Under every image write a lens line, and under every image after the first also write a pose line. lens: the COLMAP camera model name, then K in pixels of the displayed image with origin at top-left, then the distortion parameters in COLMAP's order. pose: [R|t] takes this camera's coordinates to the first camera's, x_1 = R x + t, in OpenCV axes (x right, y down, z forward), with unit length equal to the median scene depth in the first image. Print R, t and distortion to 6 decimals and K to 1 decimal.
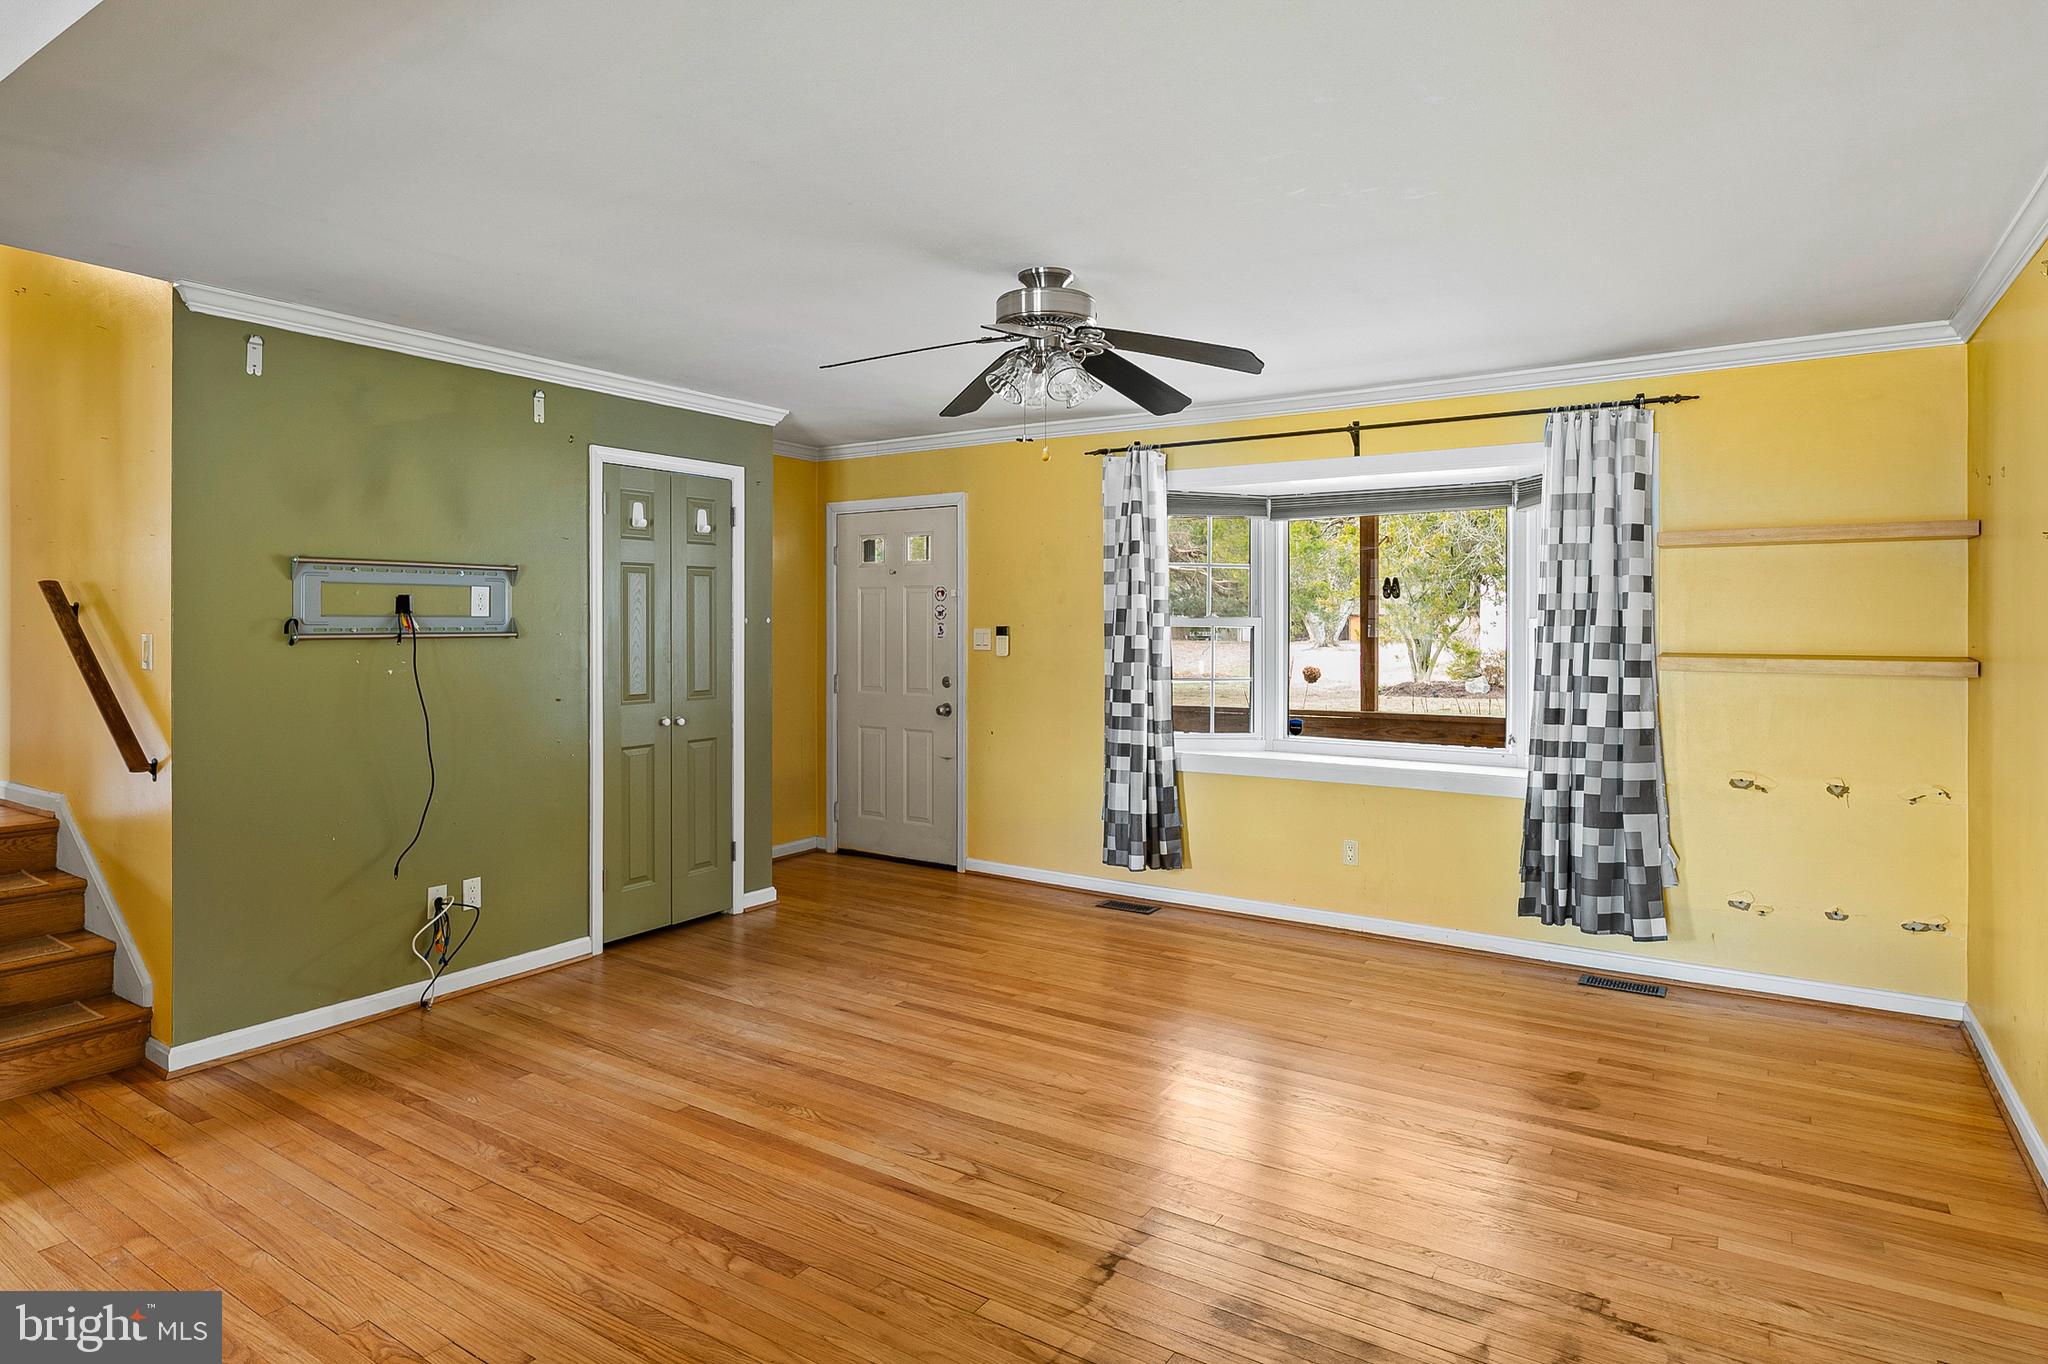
lens RADIAL K [[1127.0, 0, 1014.9], [0, 1127.0, 640.1], [0, 0, 1]] dist [0.000058, -0.003008]
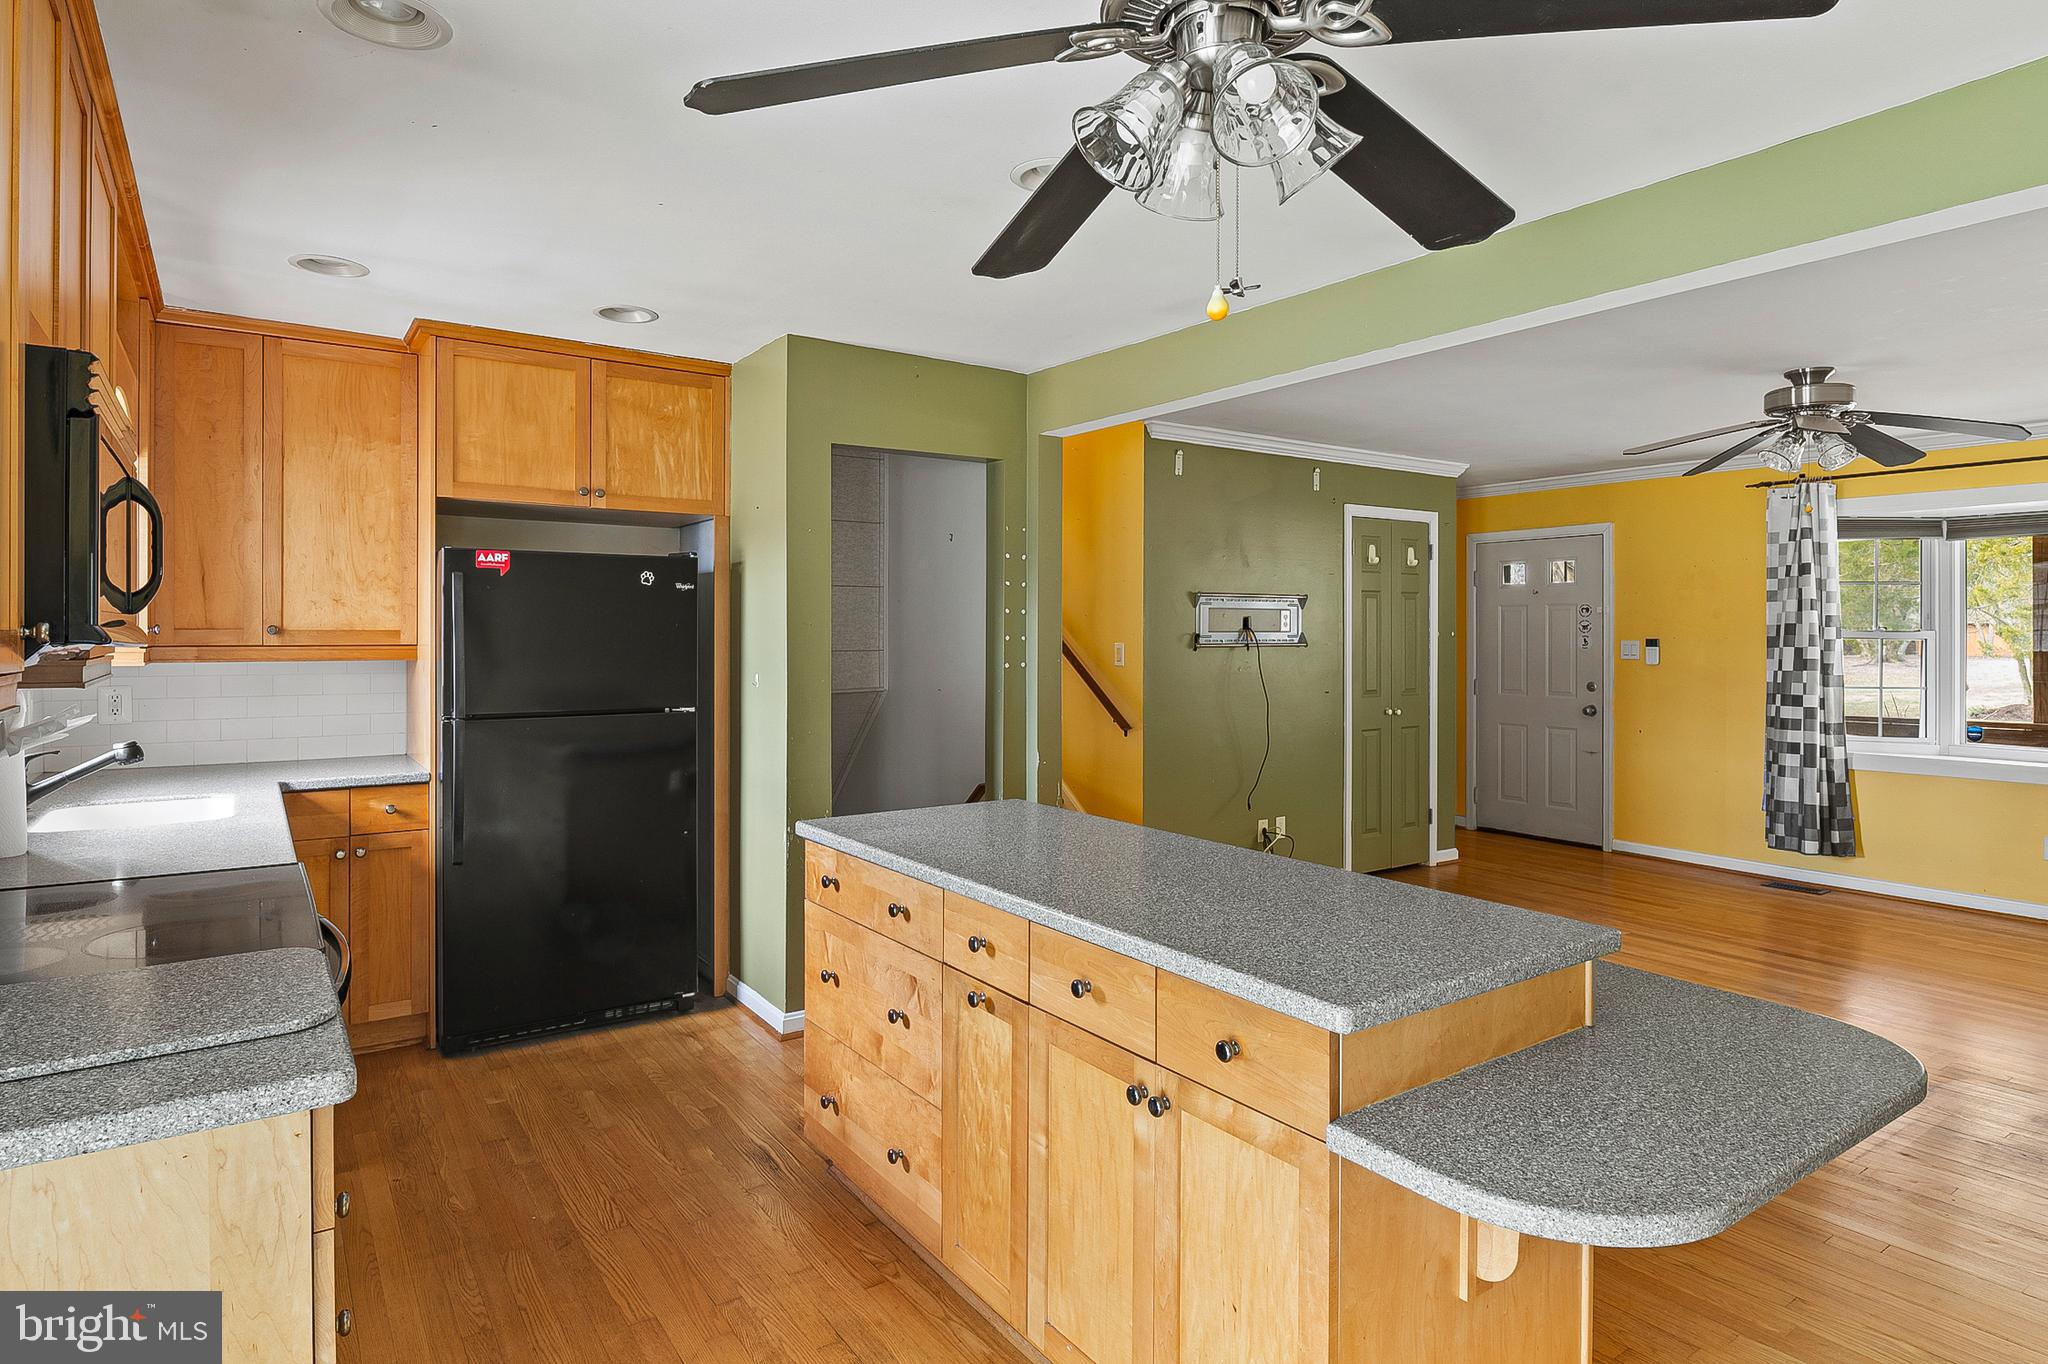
lens RADIAL K [[1127.0, 0, 1014.9], [0, 1127.0, 640.1], [0, 0, 1]] dist [0.000058, -0.003008]
pose [[0.927843, 0.001934, -0.372967, -0.210285], [-0.005441, 0.999950, -0.008351, 0.002746], [0.372932, 0.009778, 0.927807, -0.347355]]
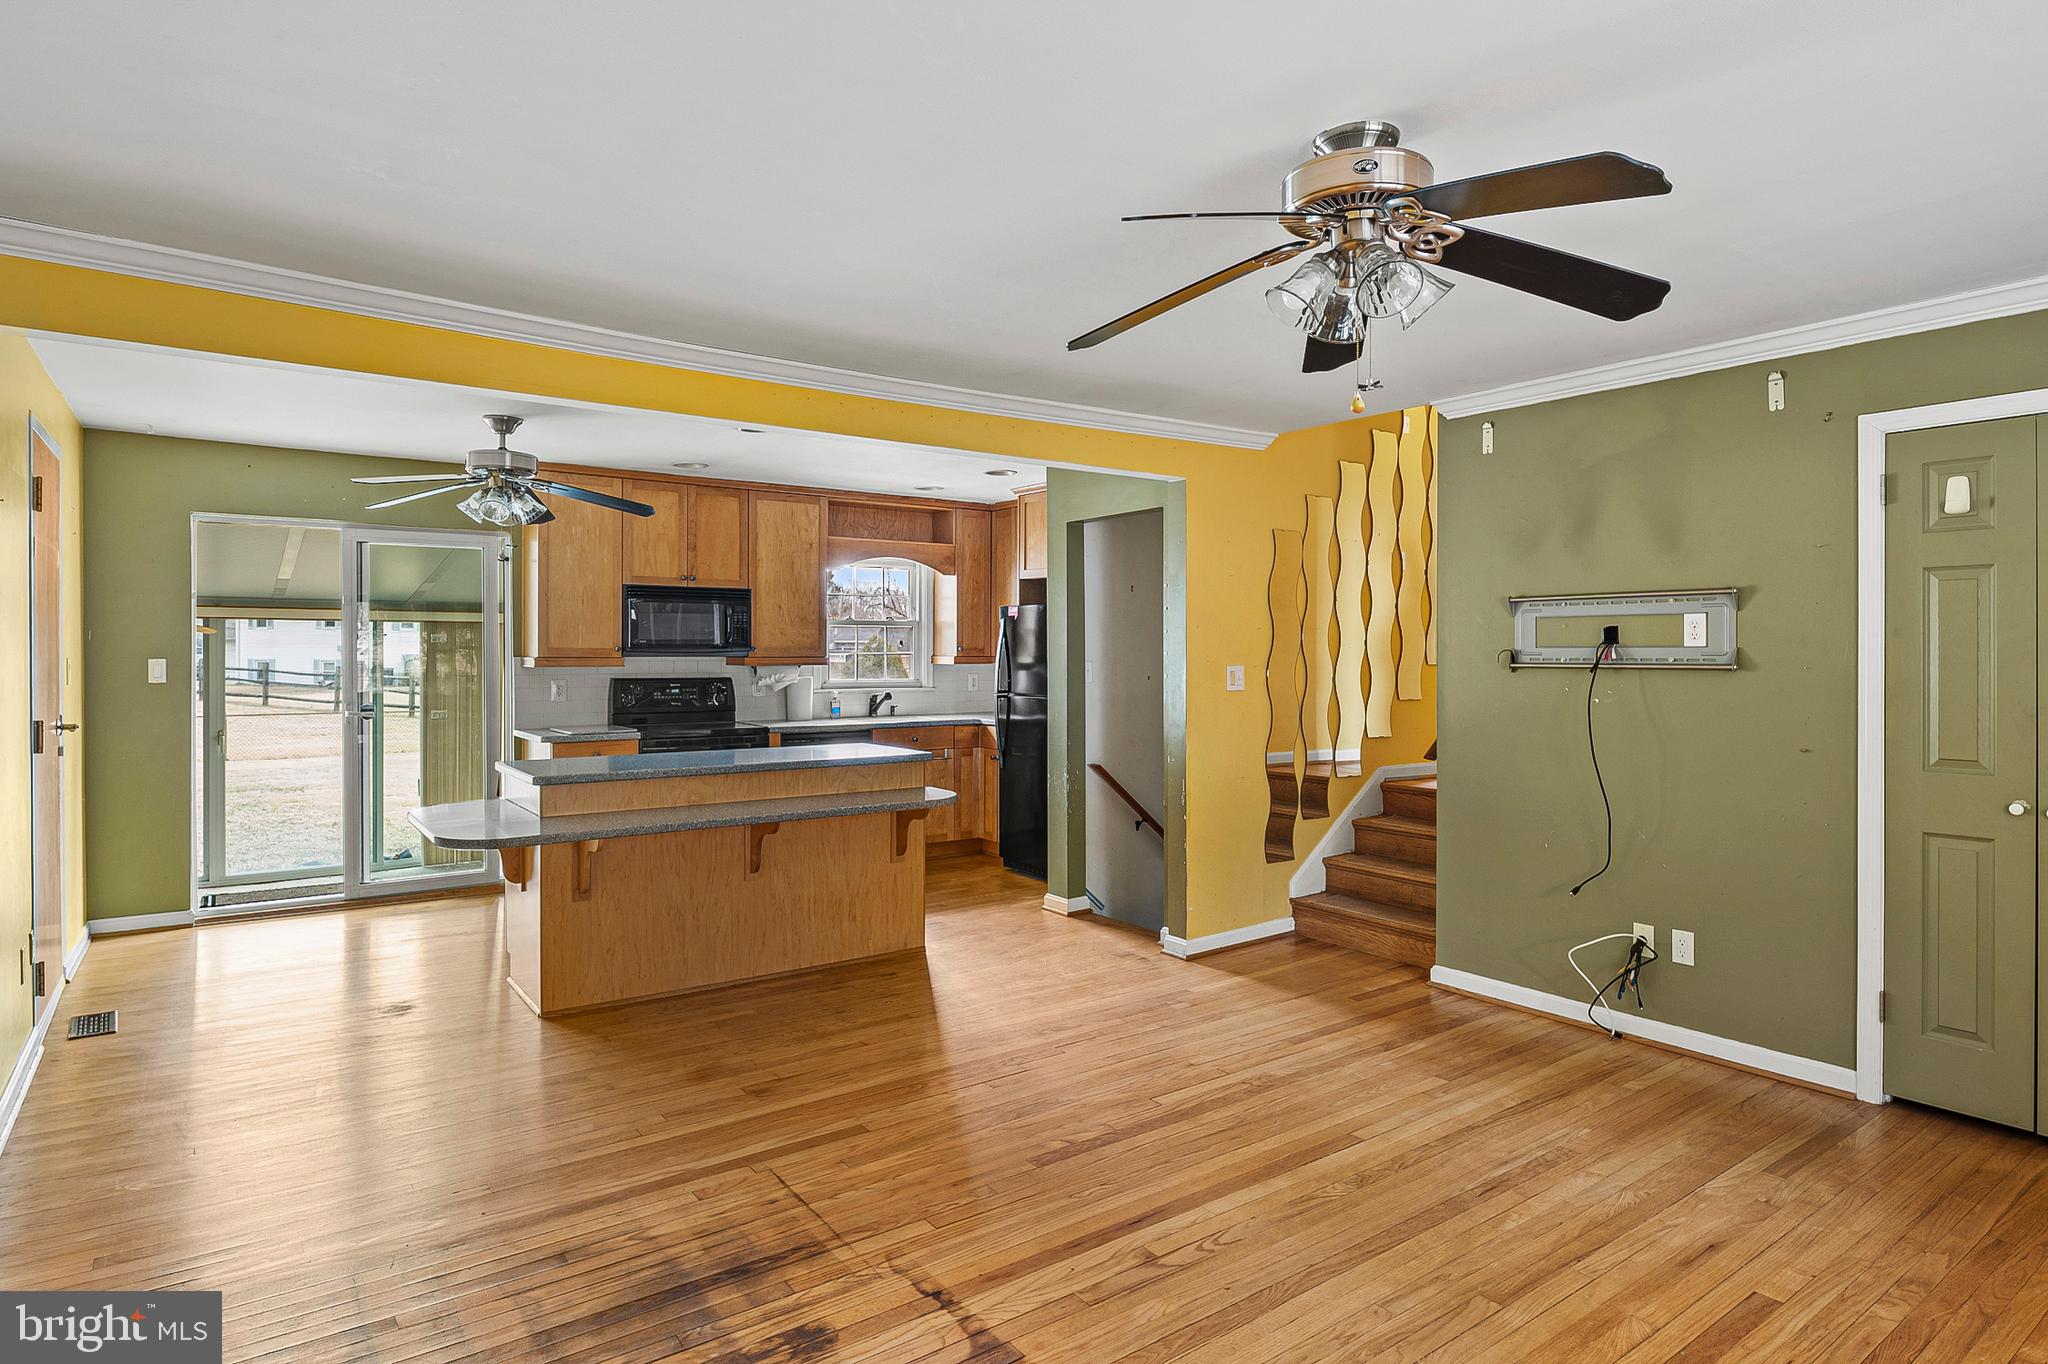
lens RADIAL K [[1120.6, 0, 1014.0], [0, 1120.6, 659.5], [0, 0, 1]] dist [-0.000936, -0.000663]
pose [[-0.352856, 0.005483, -0.935662, 0.454556], [-0.016003, 0.999801, 0.011894, -0.009737], [0.935541, 0.019170, -0.352698, 0.647265]]
